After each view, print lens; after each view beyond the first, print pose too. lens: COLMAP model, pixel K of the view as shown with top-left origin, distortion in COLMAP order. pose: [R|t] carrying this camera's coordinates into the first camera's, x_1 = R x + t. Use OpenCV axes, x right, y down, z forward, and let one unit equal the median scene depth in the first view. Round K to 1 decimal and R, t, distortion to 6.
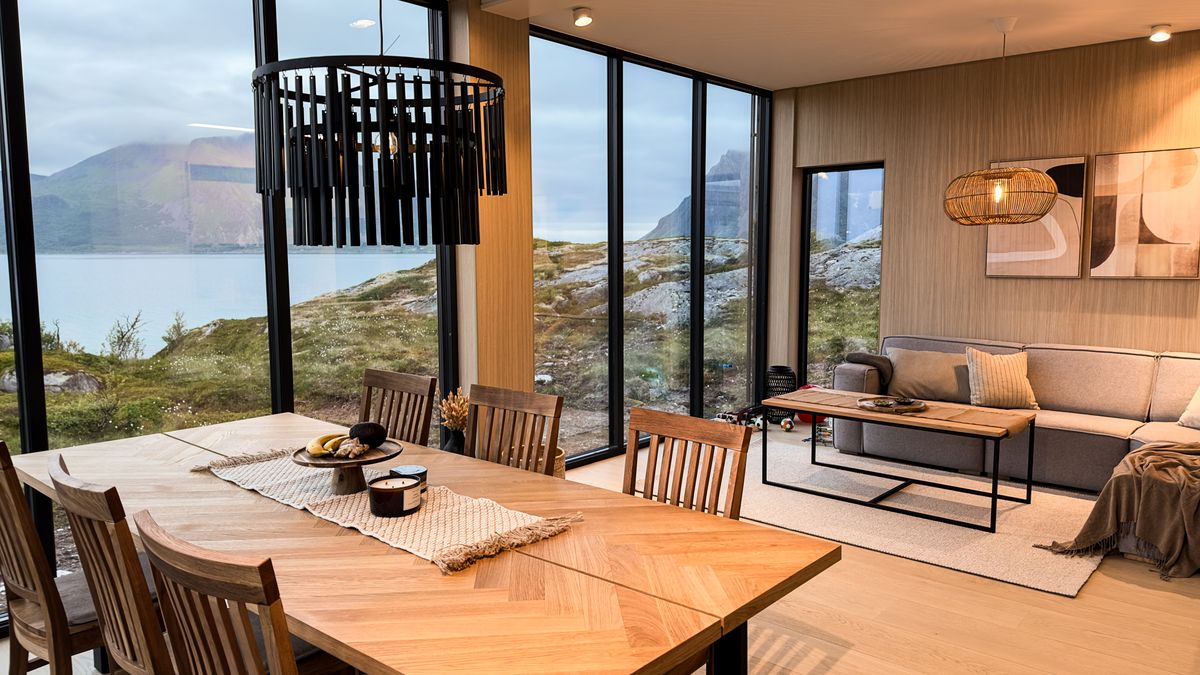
lens RADIAL K [[833.8, 0, 600.0], [0, 833.8, 337.5], [0, 0, 1]] dist [0.002699, -0.027487]
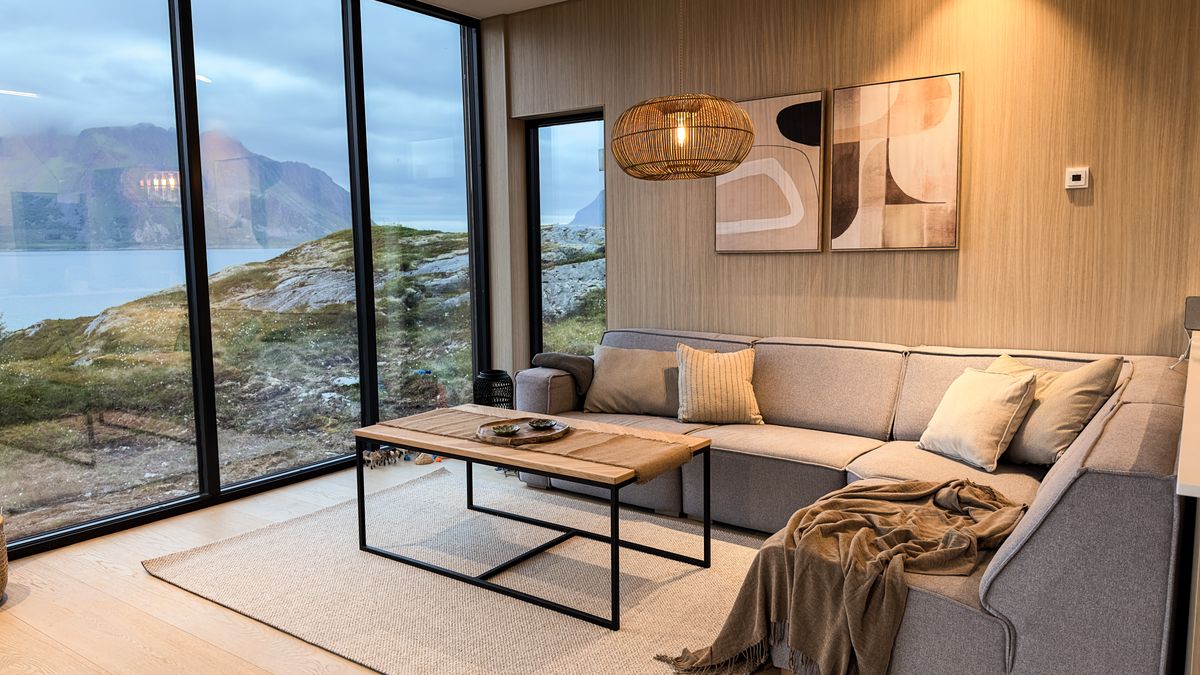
lens RADIAL K [[842.0, 0, 601.6], [0, 842.0, 328.3], [0, 0, 1]] dist [0.183055, -0.418085]
pose [[0.993016, -0.019416, 0.116375, 0.286299], [0.019620, 0.999807, -0.000612, -0.003773], [-0.116341, 0.002891, 0.993205, 0.241274]]
